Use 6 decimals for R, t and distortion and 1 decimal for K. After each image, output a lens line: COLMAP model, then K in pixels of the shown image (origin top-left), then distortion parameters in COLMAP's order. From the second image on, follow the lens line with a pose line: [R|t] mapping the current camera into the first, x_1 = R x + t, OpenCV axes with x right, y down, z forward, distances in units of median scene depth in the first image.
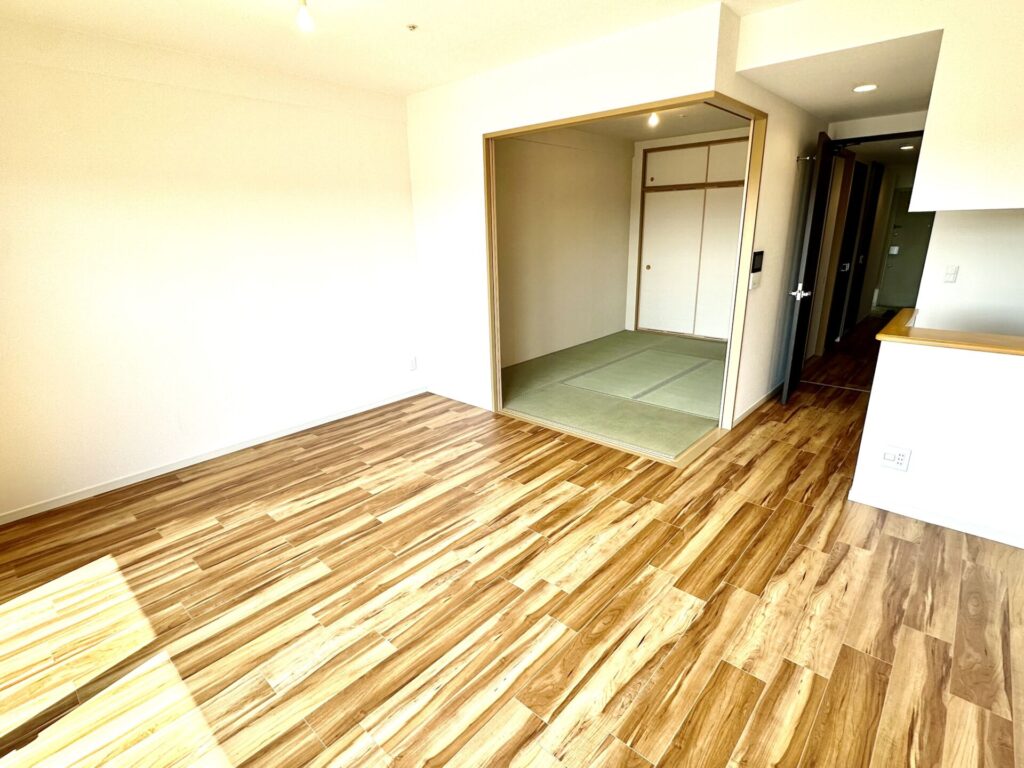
lens RADIAL K [[510.1, 0, 510.6], [0, 510.1, 383.0], [0, 0, 1]] dist [-0.005082, 0.000889]
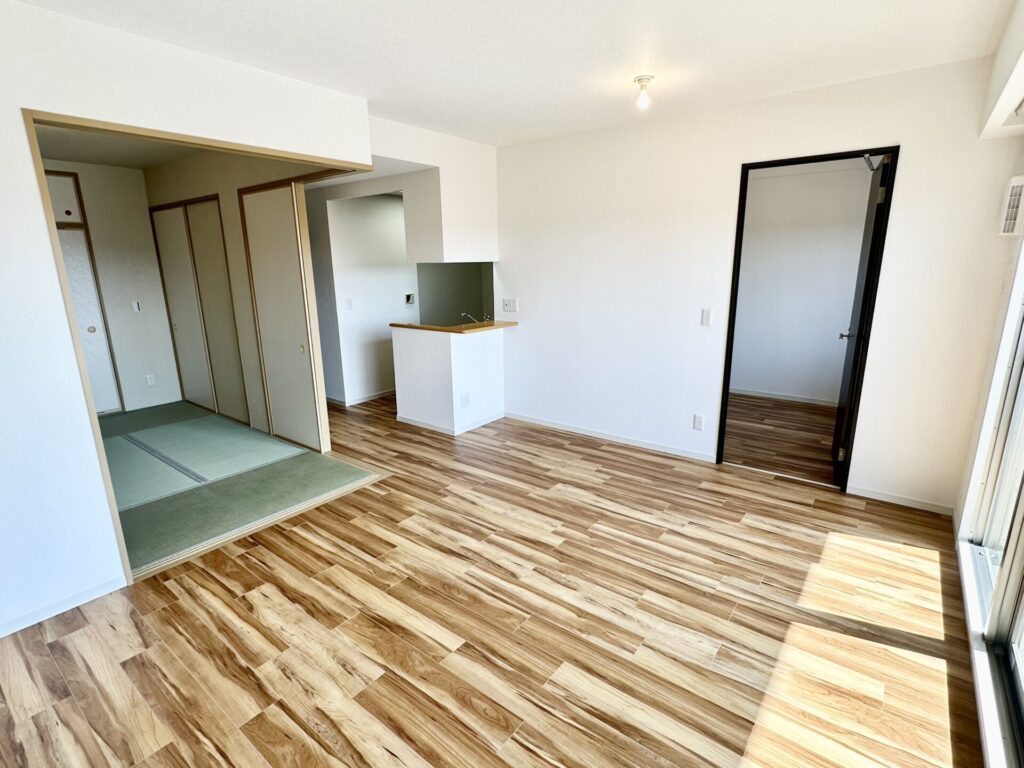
lens RADIAL K [[510.1, 0, 511.6], [0, 510.1, 384.2], [0, 0, 1]] dist [-0.005082, 0.000889]
pose [[-0.077407, -0.210621, 0.974498, -1.014426], [0.309283, 0.924138, 0.224303, -0.261925], [-0.947814, 0.318759, -0.006393, 0.889369]]
